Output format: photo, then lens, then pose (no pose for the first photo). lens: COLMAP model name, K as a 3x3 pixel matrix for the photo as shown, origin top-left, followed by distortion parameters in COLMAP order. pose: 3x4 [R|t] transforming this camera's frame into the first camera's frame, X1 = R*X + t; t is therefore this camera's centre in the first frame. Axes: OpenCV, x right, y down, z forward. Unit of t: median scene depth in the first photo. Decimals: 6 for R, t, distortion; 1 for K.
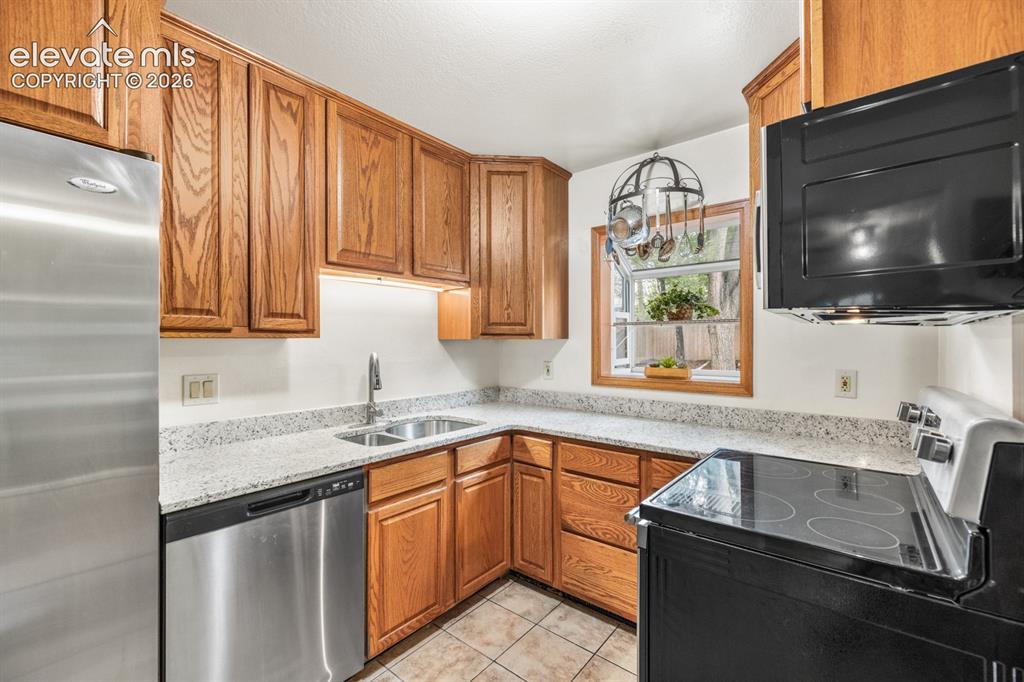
lens RADIAL K [[430.6, 0, 513.0], [0, 430.6, 341.4], [0, 0, 1]] dist [-0.001166, -0.000591]
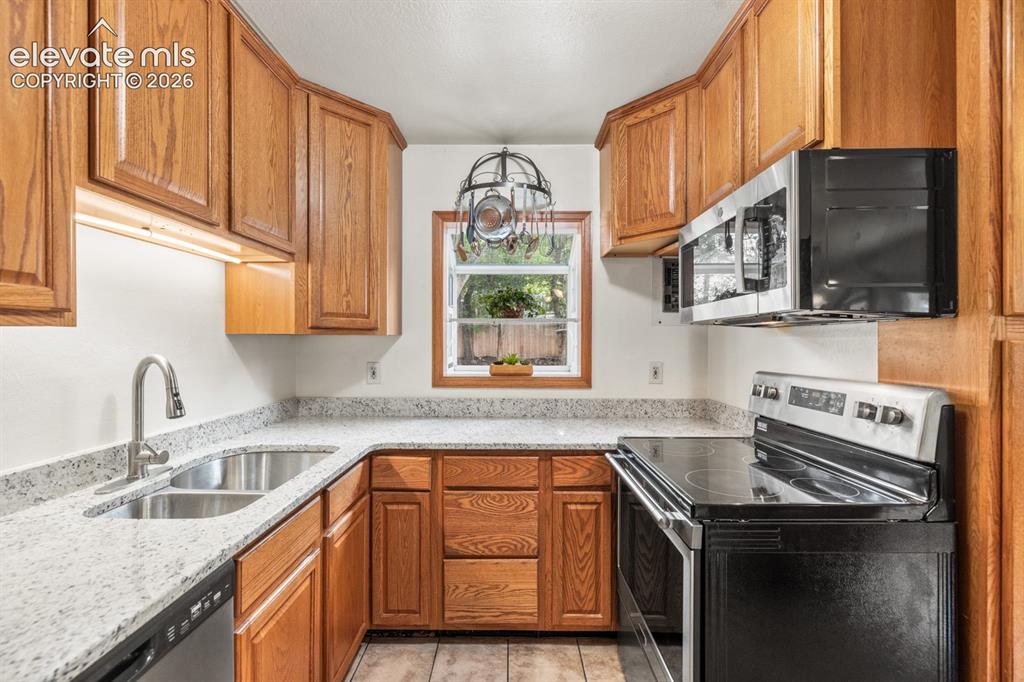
lens RADIAL K [[430.6, 0, 512.3], [0, 430.6, 342.5], [0, 0, 1]] dist [-0.001166, -0.000591]
pose [[0.778155, 0.000455, 0.628072, -0.302913], [-0.004351, 0.999980, 0.004667, 0.004600], [-0.628057, -0.006365, 0.778142, 0.242148]]
